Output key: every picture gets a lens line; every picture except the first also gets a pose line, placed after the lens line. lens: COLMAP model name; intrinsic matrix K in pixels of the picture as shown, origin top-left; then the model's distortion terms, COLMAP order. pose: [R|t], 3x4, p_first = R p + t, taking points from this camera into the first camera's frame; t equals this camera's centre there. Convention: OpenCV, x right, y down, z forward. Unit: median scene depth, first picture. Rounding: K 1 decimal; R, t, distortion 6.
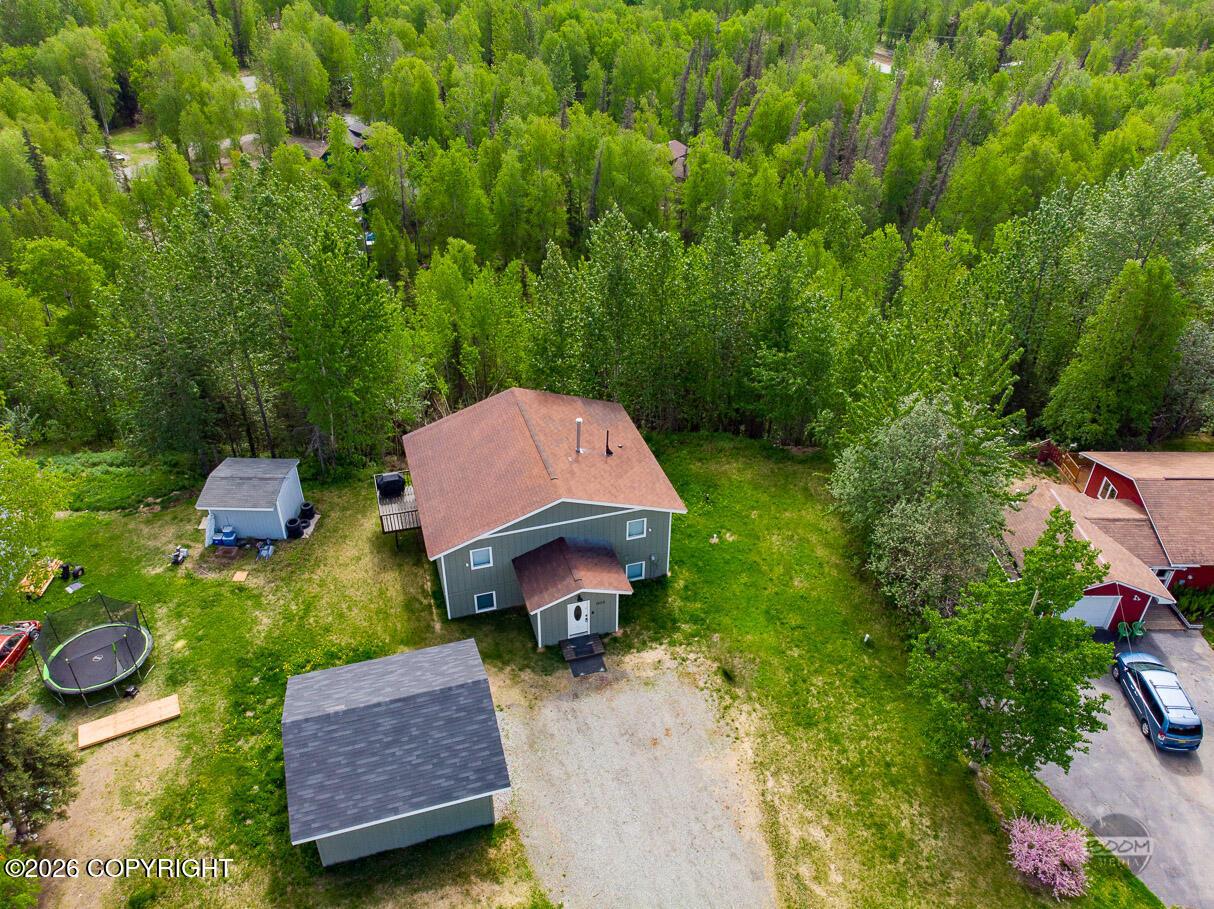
lens RADIAL K [[886.3, 0, 607.0], [0, 886.3, 454.5], [0, 0, 1]] dist [0.024918, -0.120388]
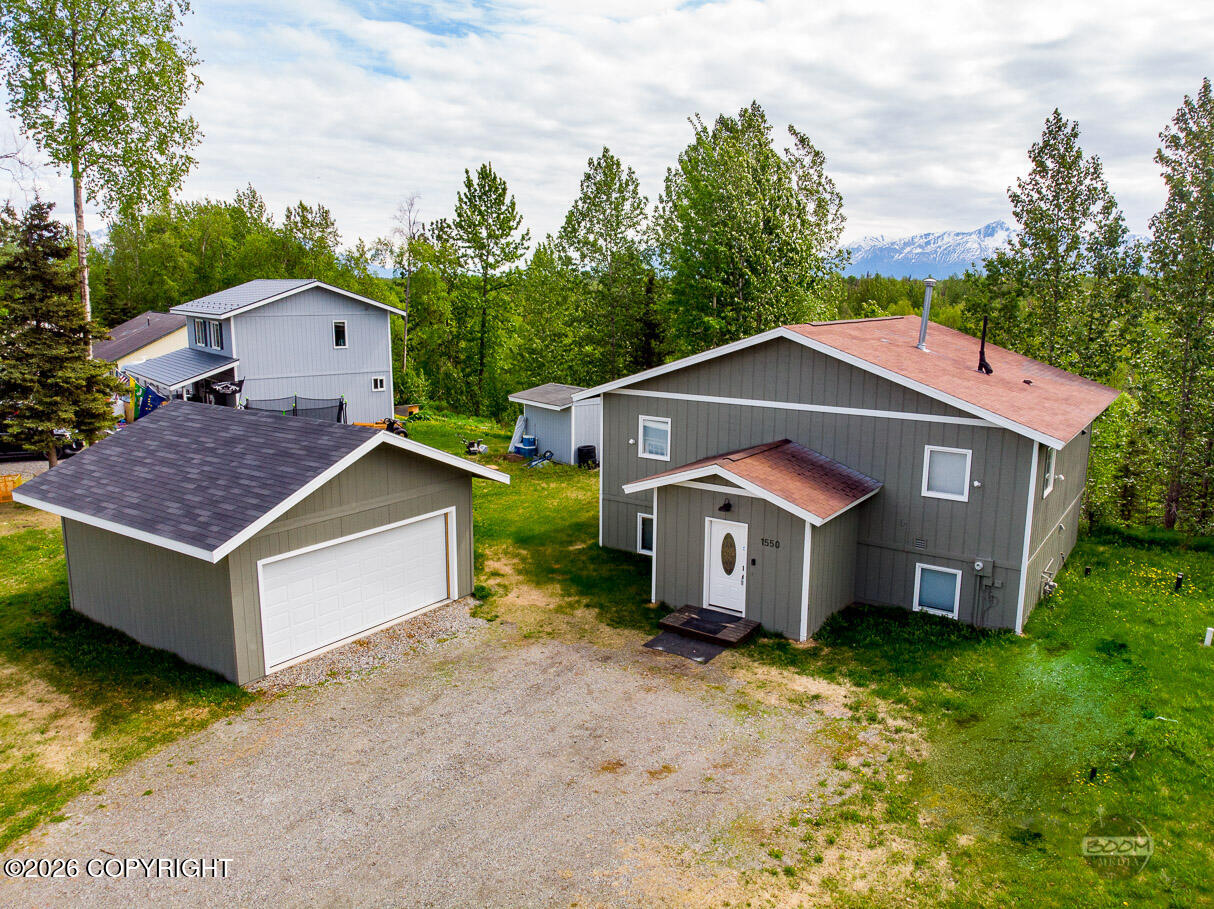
lens RADIAL K [[887.8, 0, 607.0], [0, 887.8, 454.5], [0, 0, 1]] dist [-0.006158, 0.007205]
pose [[0.621074, 0.149004, -0.769458, 0.288847], [-0.438380, 0.879868, -0.183456, 0.247851], [0.649685, 0.451255, 0.611783, 0.631695]]
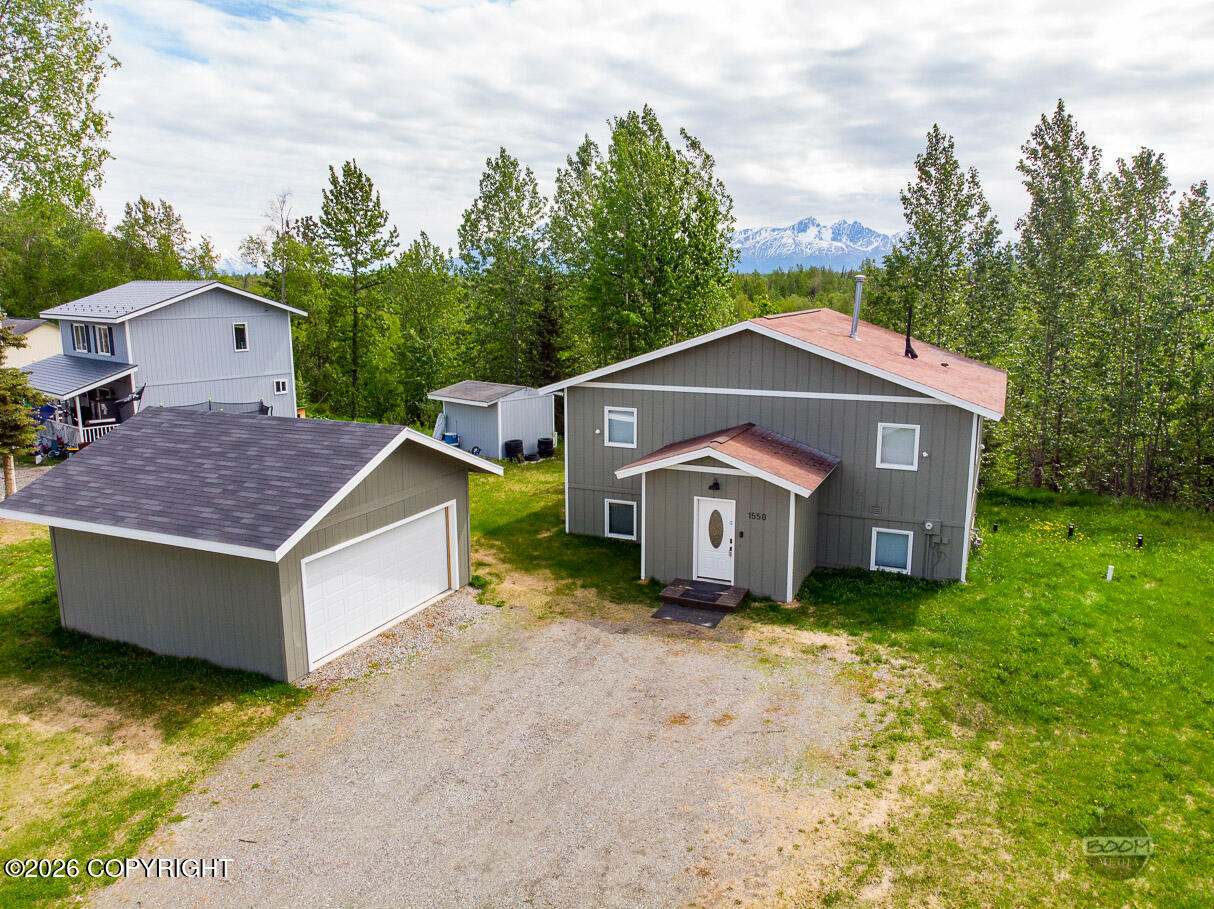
lens RADIAL K [[887.8, 0, 607.0], [0, 887.8, 454.5], [0, 0, 1]] dist [-0.006158, 0.007205]
pose [[0.754115, 0.121371, -0.645430, 0.252945], [-0.359609, 0.898662, -0.251173, 0.293975], [0.549538, 0.421515, 0.721341, 0.559379]]
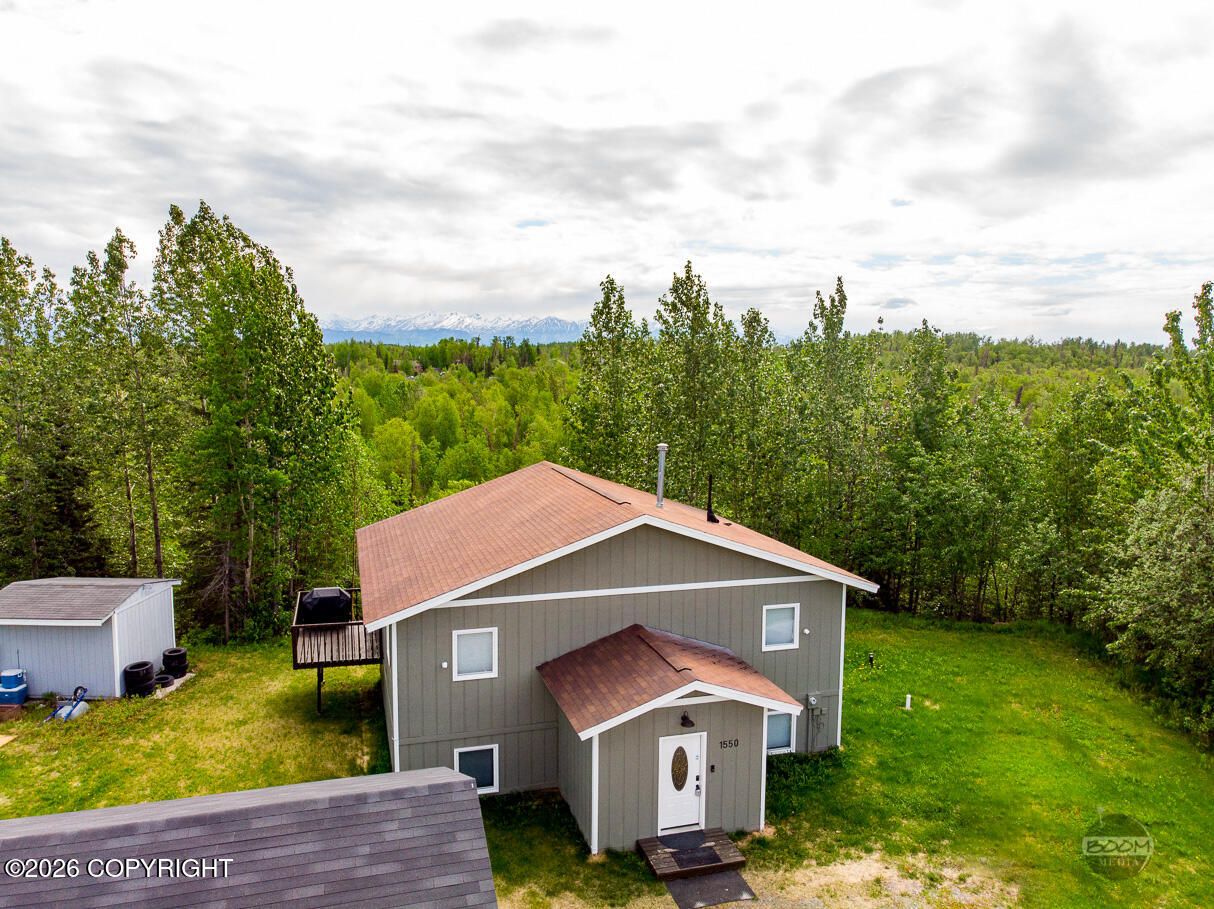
lens RADIAL K [[887.8, 0, 607.0], [0, 887.8, 454.5], [0, 0, 1]] dist [-0.006158, 0.007205]
pose [[0.999944, 0.001836, -0.010426, -0.065248], [-0.006430, 0.887670, -0.460435, 0.244169], [0.008409, 0.460477, 0.887632, 0.520768]]
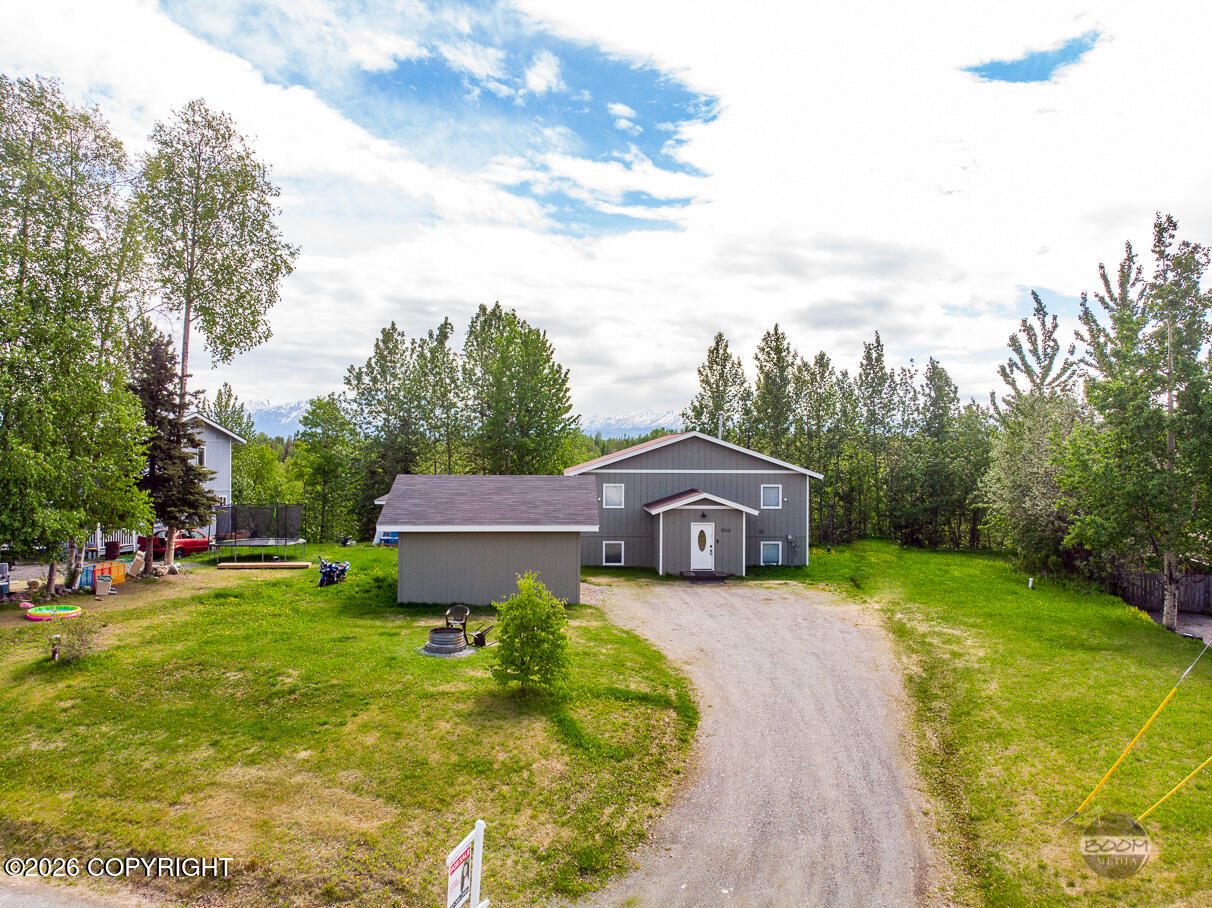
lens RADIAL K [[884.8, 0, 606.0], [0, 884.8, 454.0], [0, 0, 1]] dist [0.024918, -0.120388]
pose [[0.965446, -0.000174, -0.260602, 0.118451], [-0.144253, 0.832467, -0.534966, 0.630962], [0.217036, 0.554074, 0.803677, 0.143312]]
